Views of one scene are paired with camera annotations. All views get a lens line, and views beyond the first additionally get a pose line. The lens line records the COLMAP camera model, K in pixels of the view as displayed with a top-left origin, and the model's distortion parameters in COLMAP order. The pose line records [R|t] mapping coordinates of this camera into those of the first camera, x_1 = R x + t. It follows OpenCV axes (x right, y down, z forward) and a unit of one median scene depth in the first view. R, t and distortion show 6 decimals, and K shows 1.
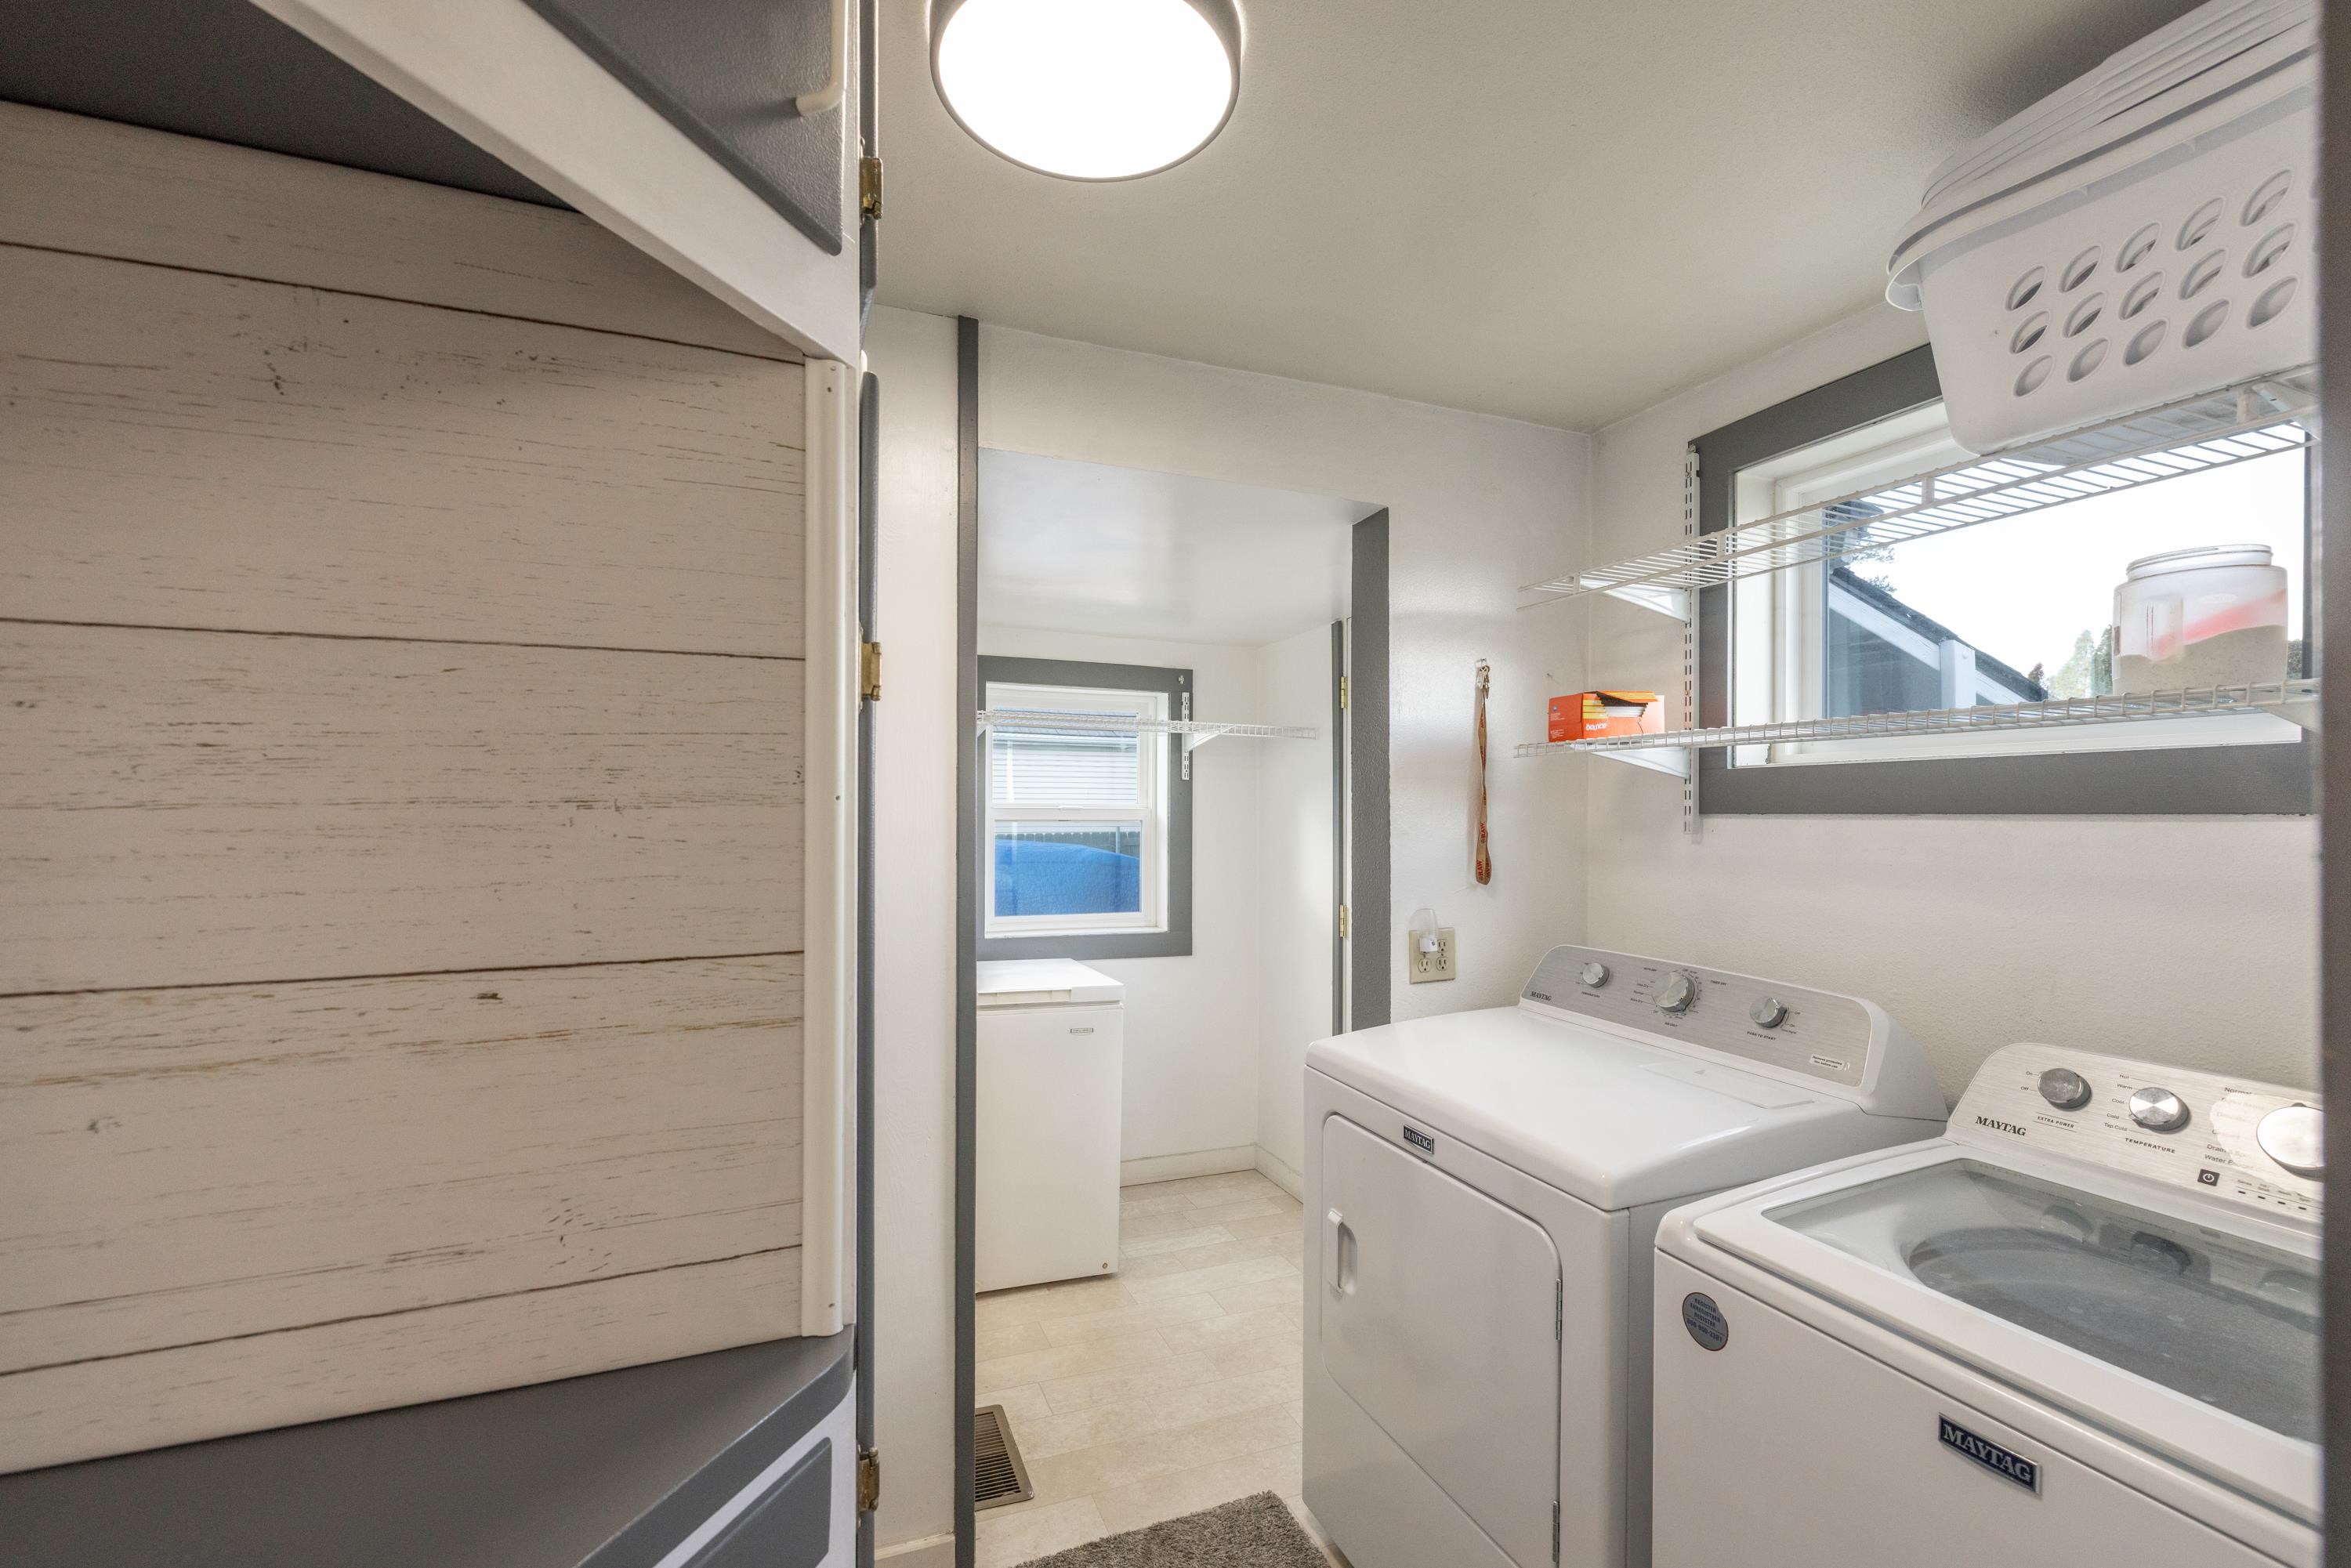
lens RADIAL K [[981.1, 0, 1174.8], [0, 981.1, 804.8], [0, 0, 1]] dist [0.000985, -0.000285]
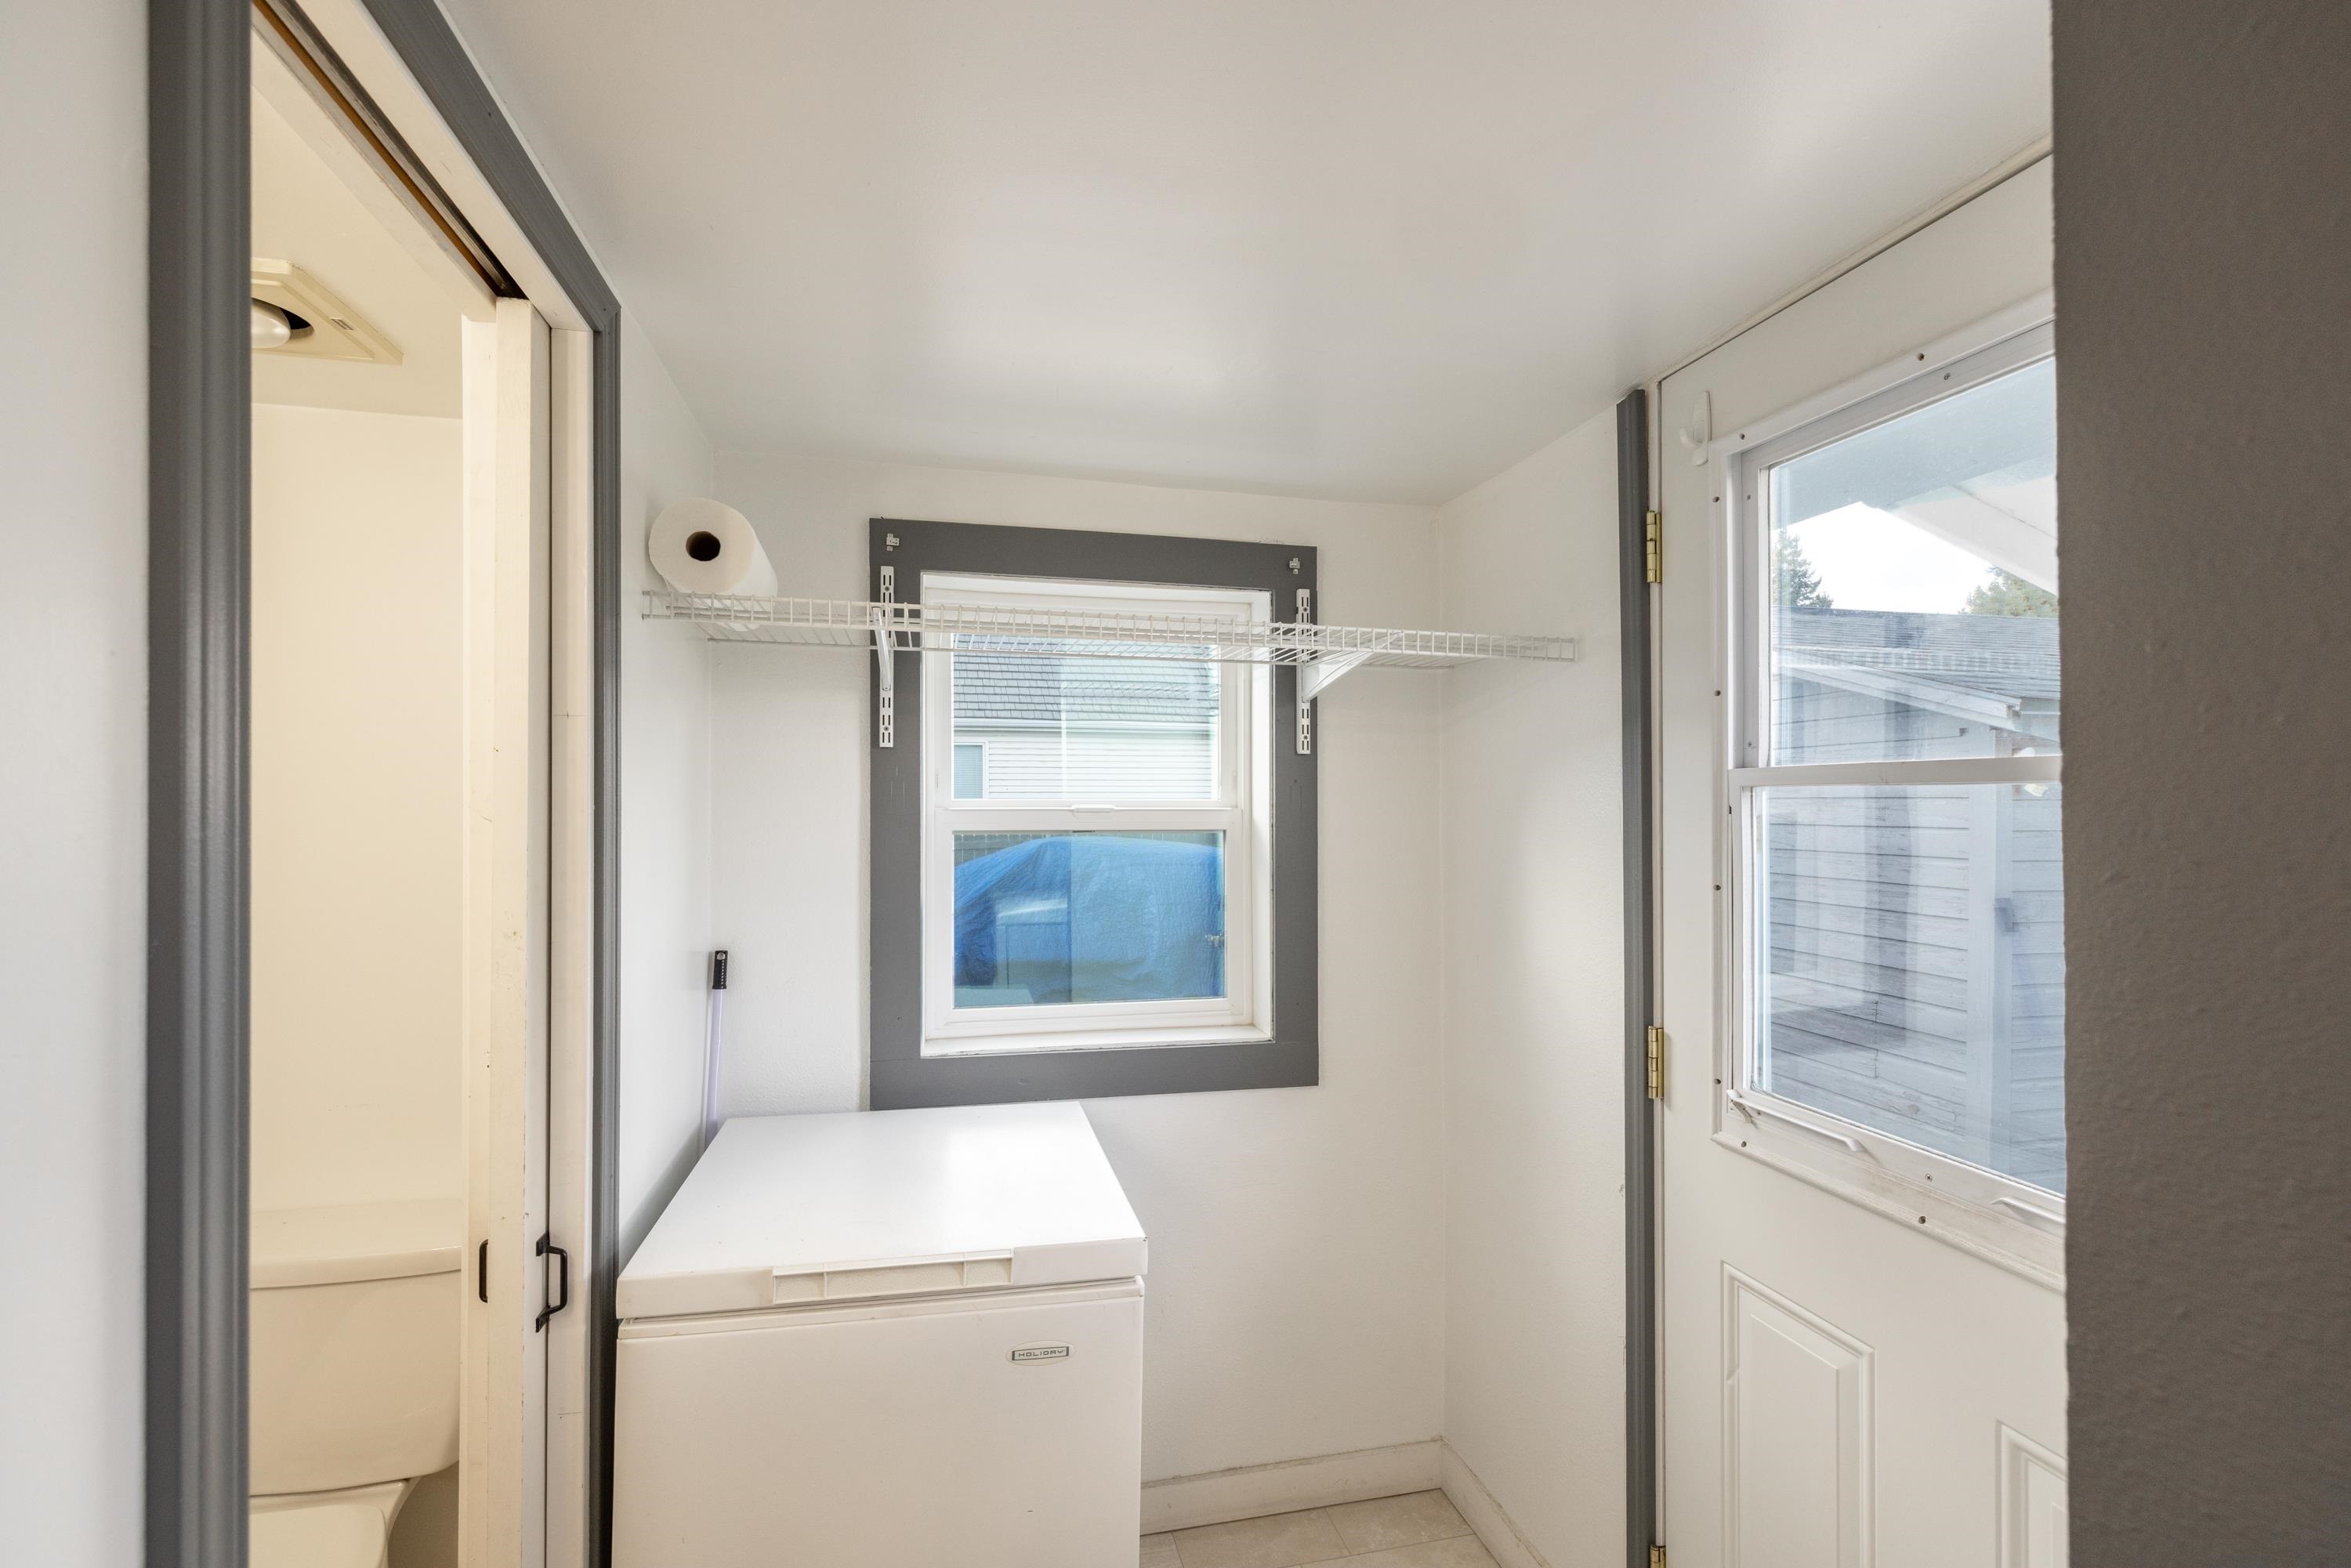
lens RADIAL K [[981.1, 0, 1178.1], [0, 981.1, 791.6], [0, 0, 1]] dist [0.000985, -0.000285]
pose [[0.991737, -0.003495, -0.128239, 0.011591], [0.002313, 0.999954, -0.009360, -0.000345], [0.128265, 0.008986, 0.991699, 0.468398]]
